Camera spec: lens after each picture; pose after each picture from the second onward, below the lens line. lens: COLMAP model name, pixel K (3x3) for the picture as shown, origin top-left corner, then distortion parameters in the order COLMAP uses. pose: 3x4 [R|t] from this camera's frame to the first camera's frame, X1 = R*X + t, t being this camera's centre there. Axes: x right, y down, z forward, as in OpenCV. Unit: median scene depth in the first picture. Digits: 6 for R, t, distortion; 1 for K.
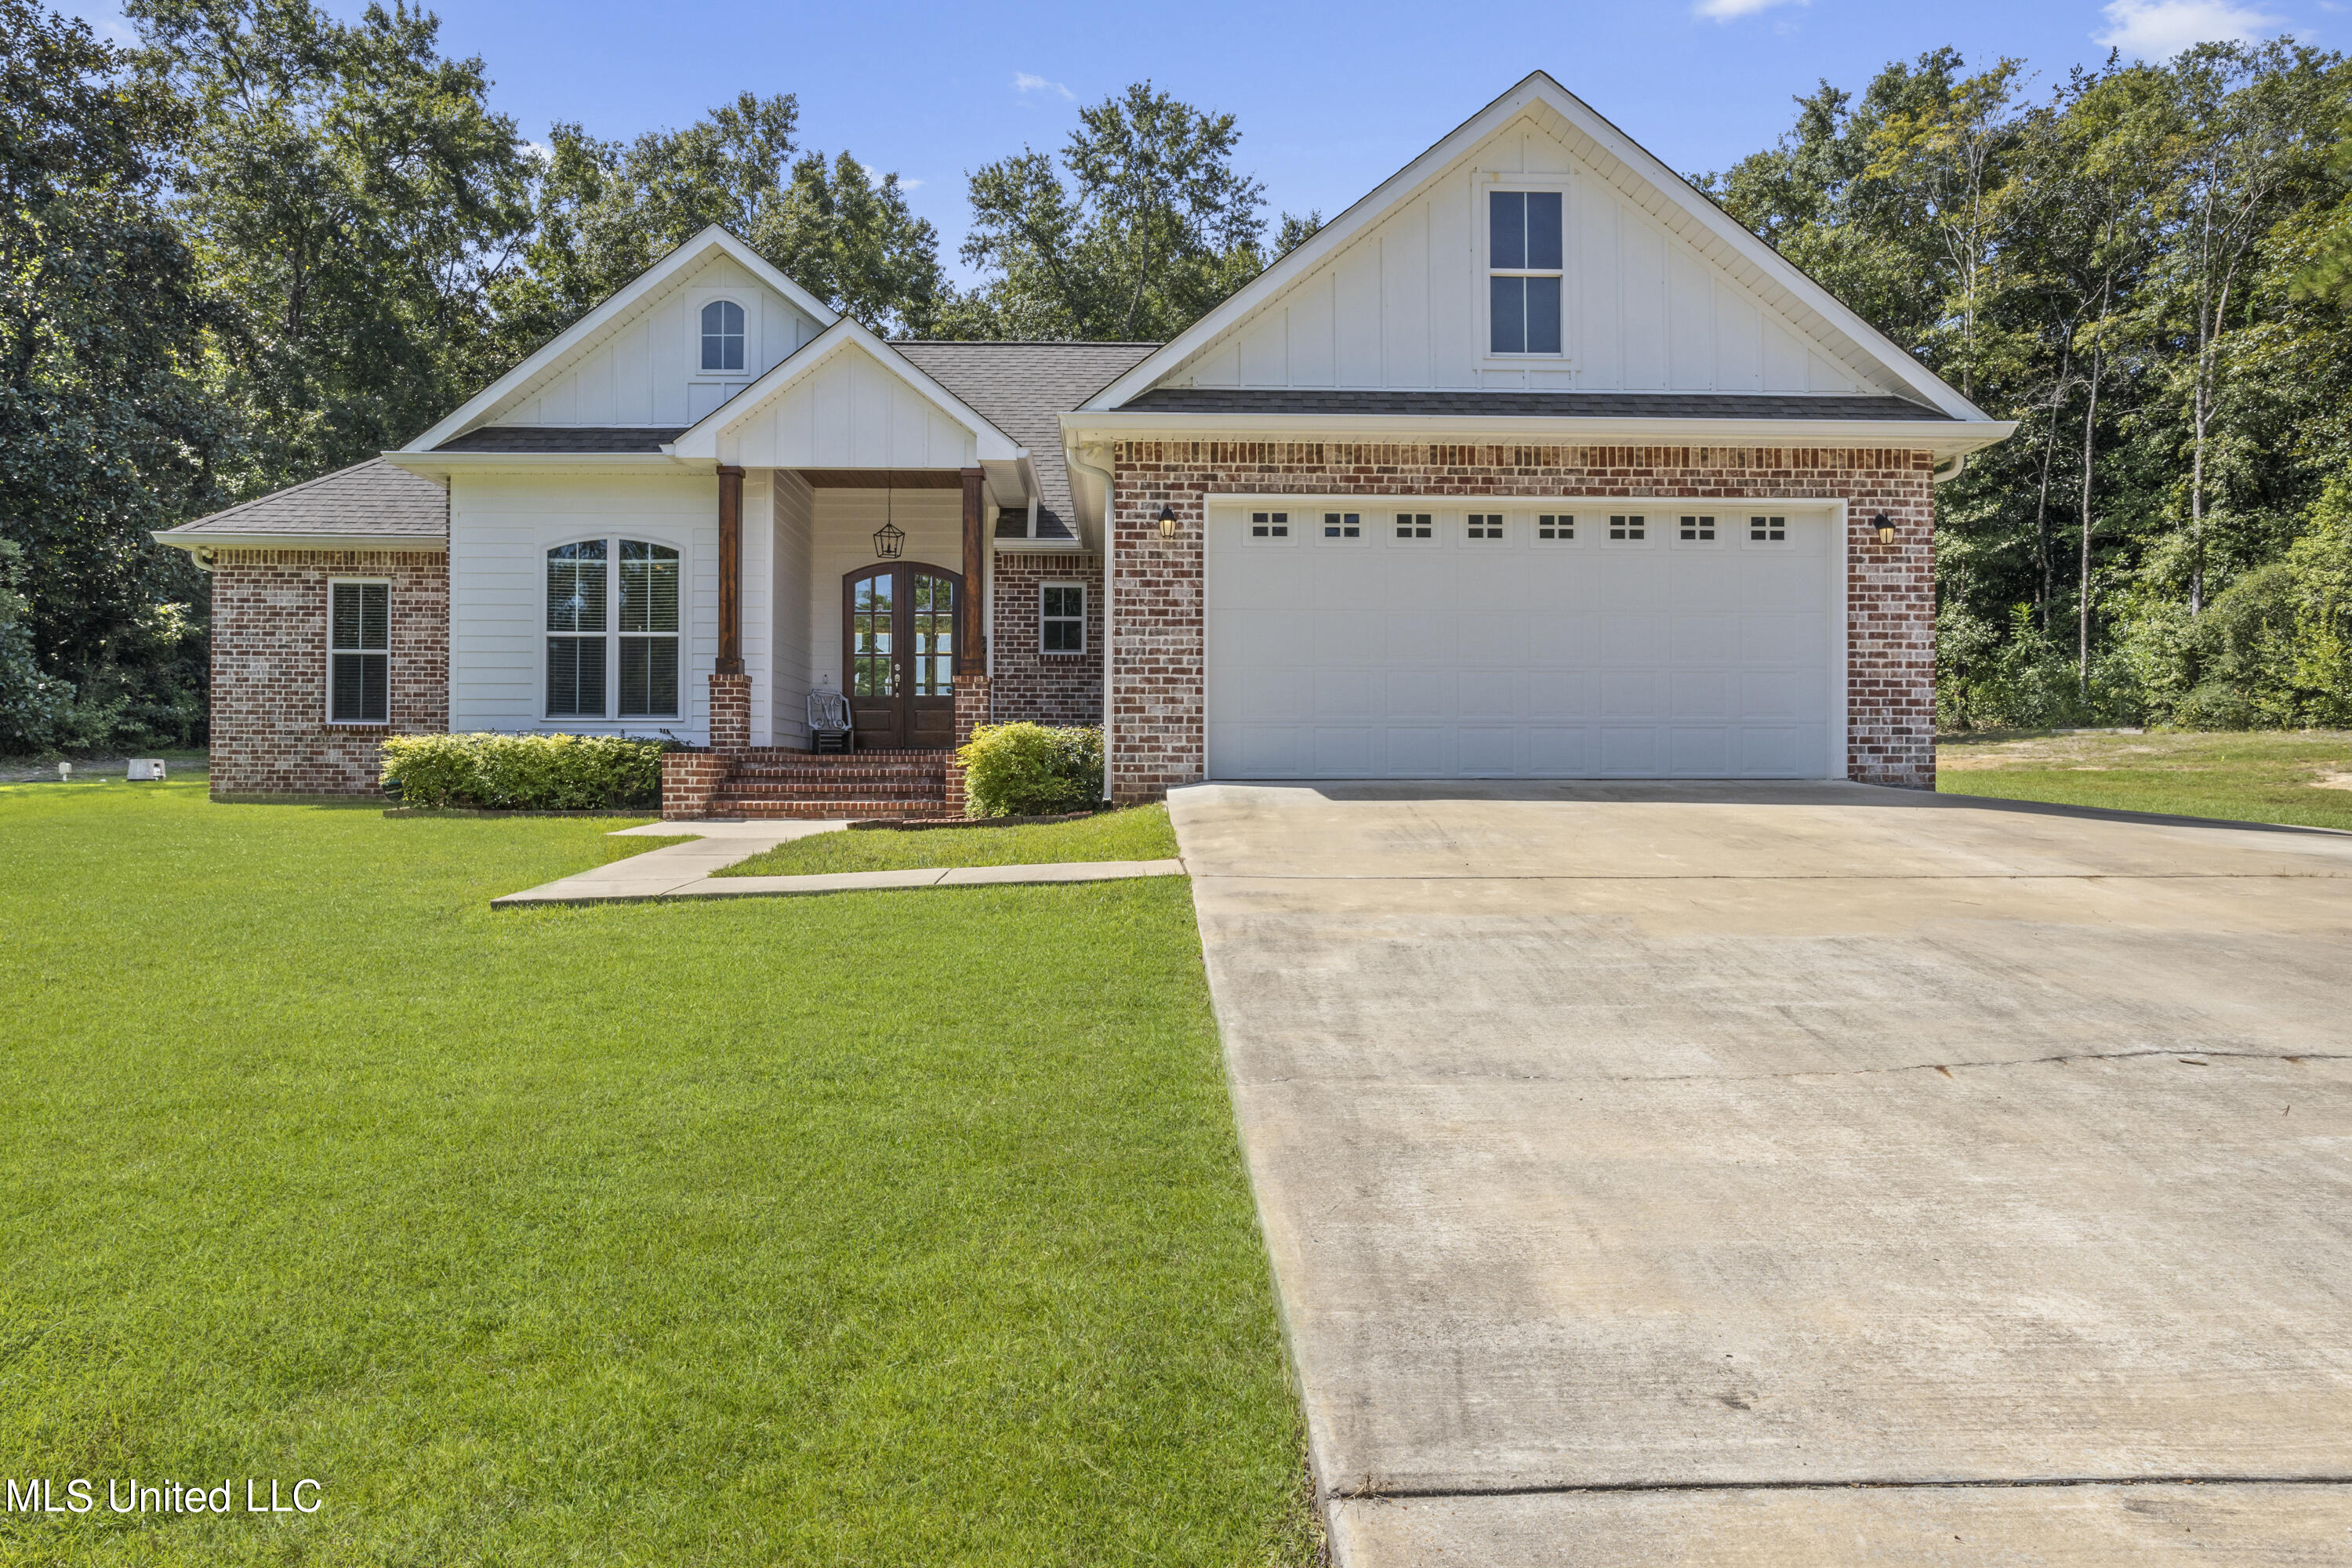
lens RADIAL K [[1298.5, 0, 1118.7], [0, 1298.5, 745.6], [0, 0, 1]] dist [-0.038802, 0.035508]
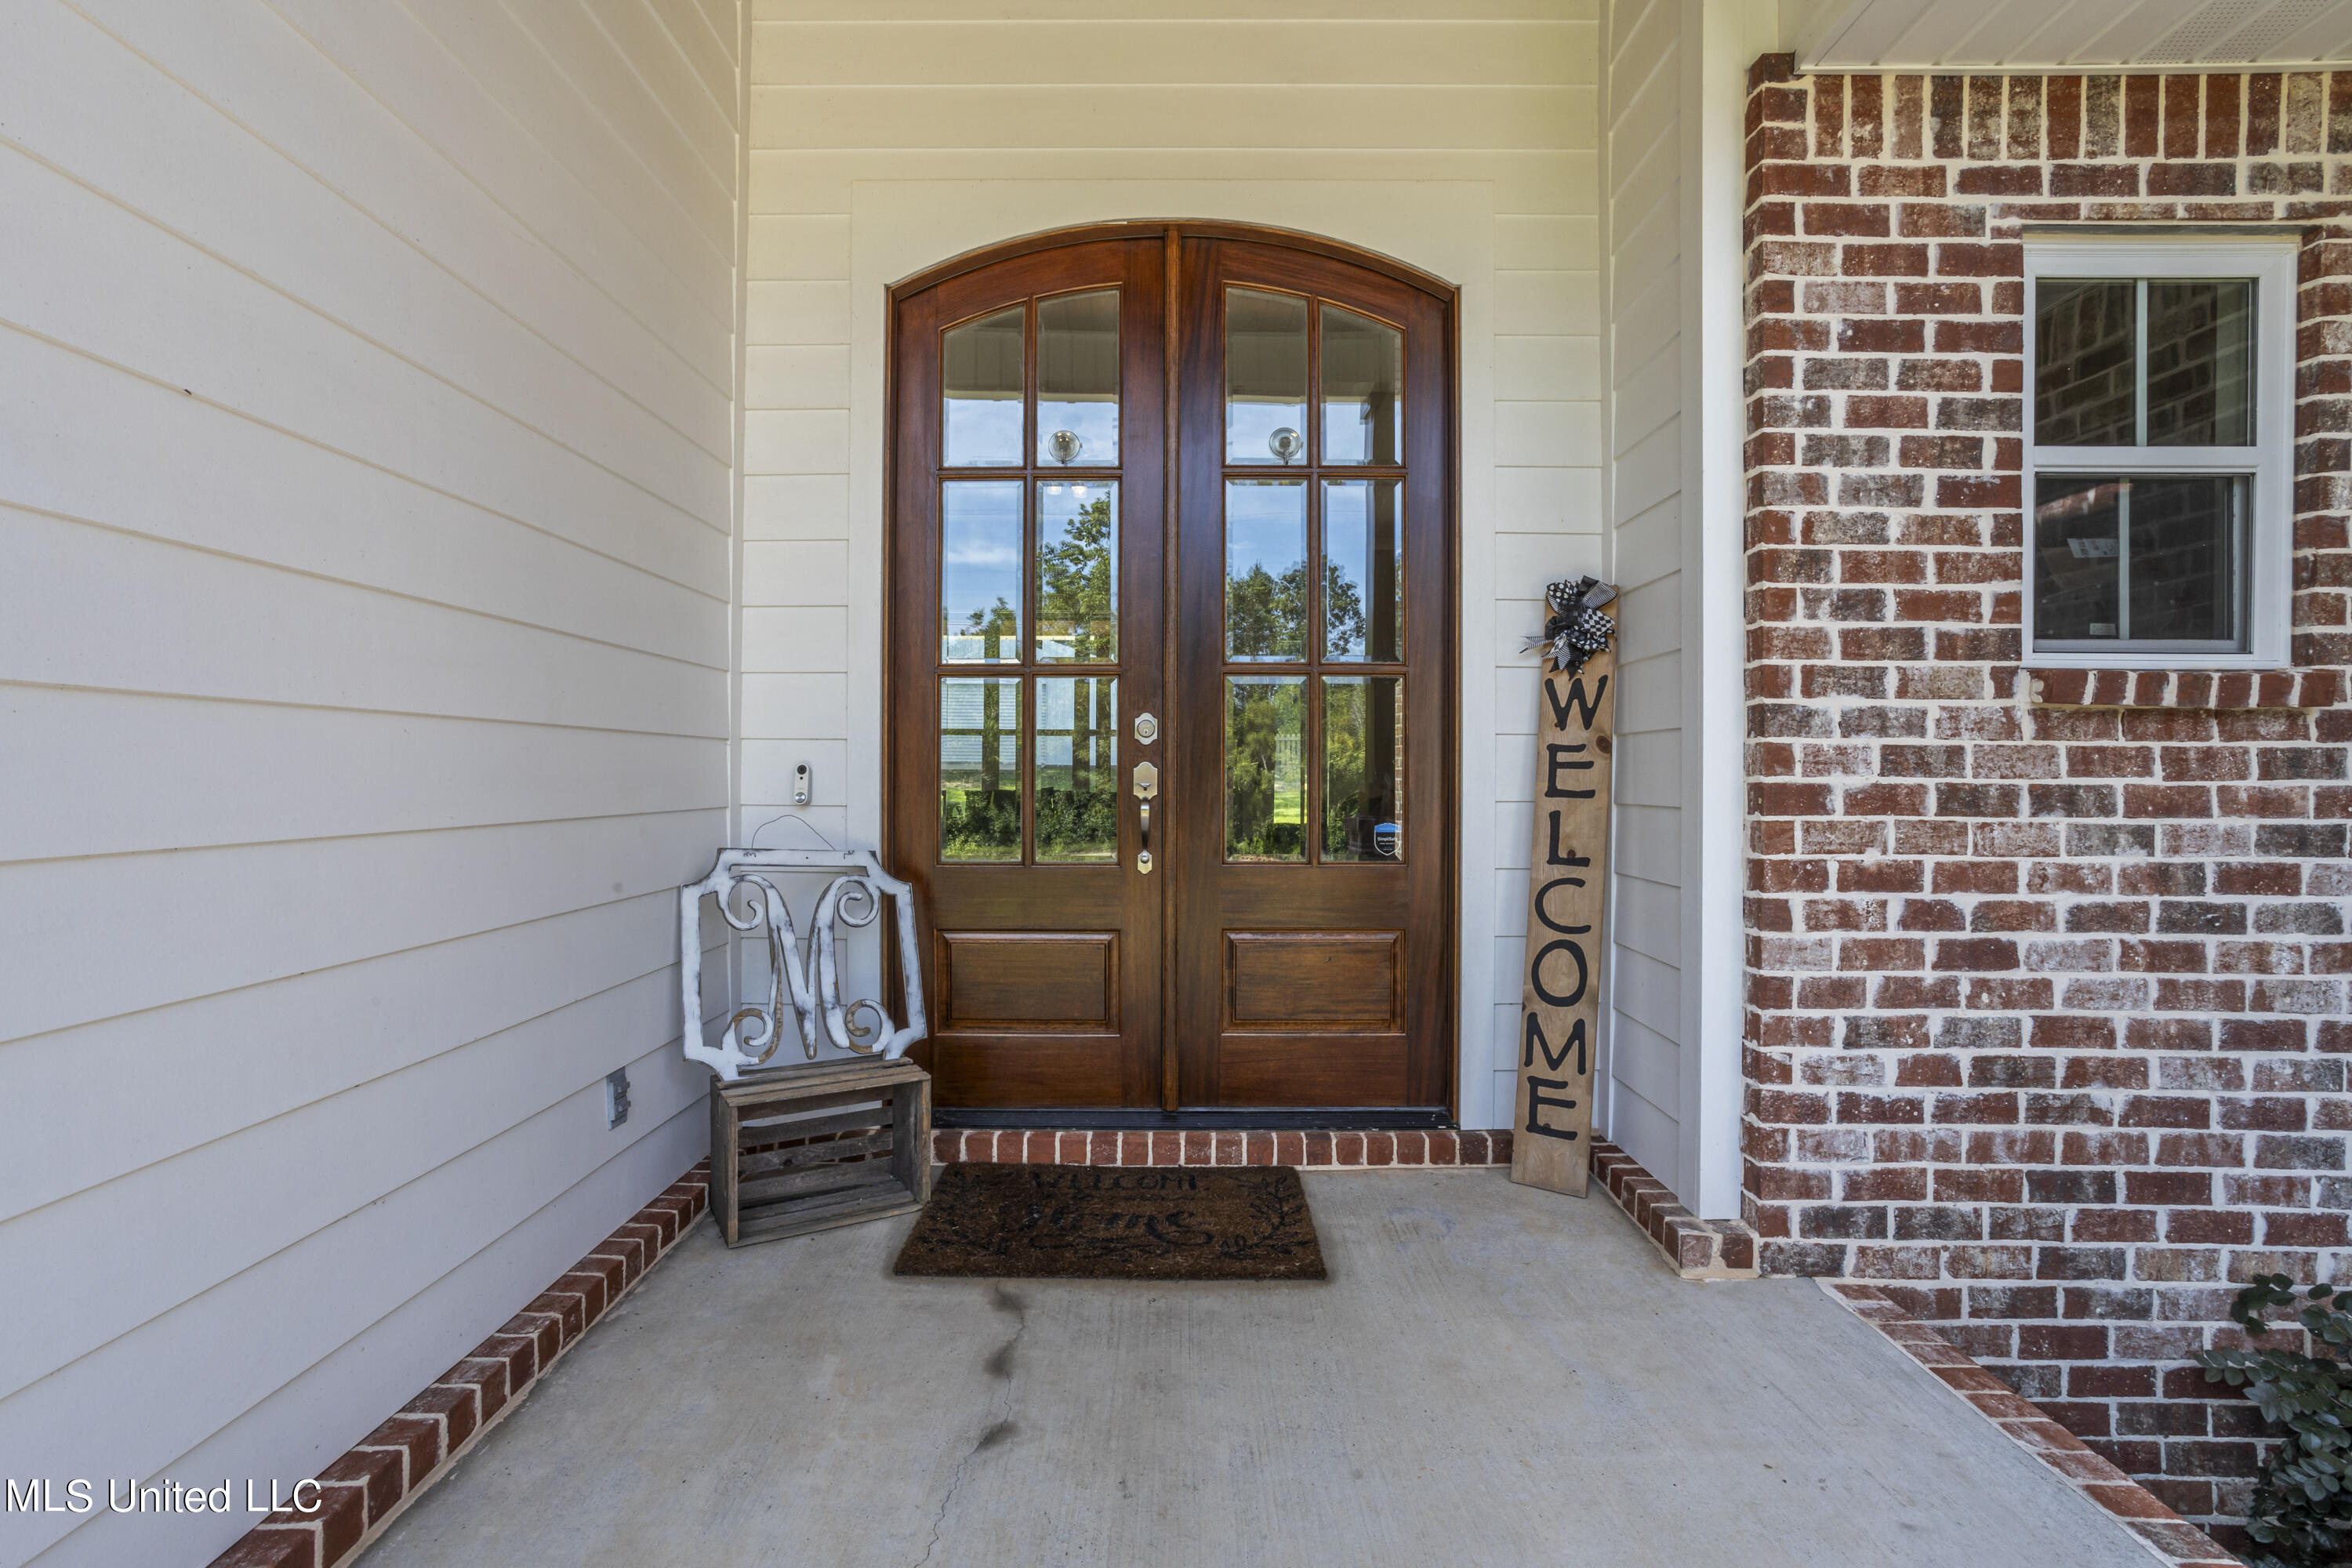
lens RADIAL K [[1138.6, 0, 1160.6], [0, 1138.6, 775.8], [0, 0, 1]] dist [-0.060678, 0.037636]
pose [[0.999347, 0.003480, -0.035958, -0.258250], [-0.003232, 0.999971, 0.006953, -0.087030], [0.035981, -0.006833, 0.999329, 1.307554]]
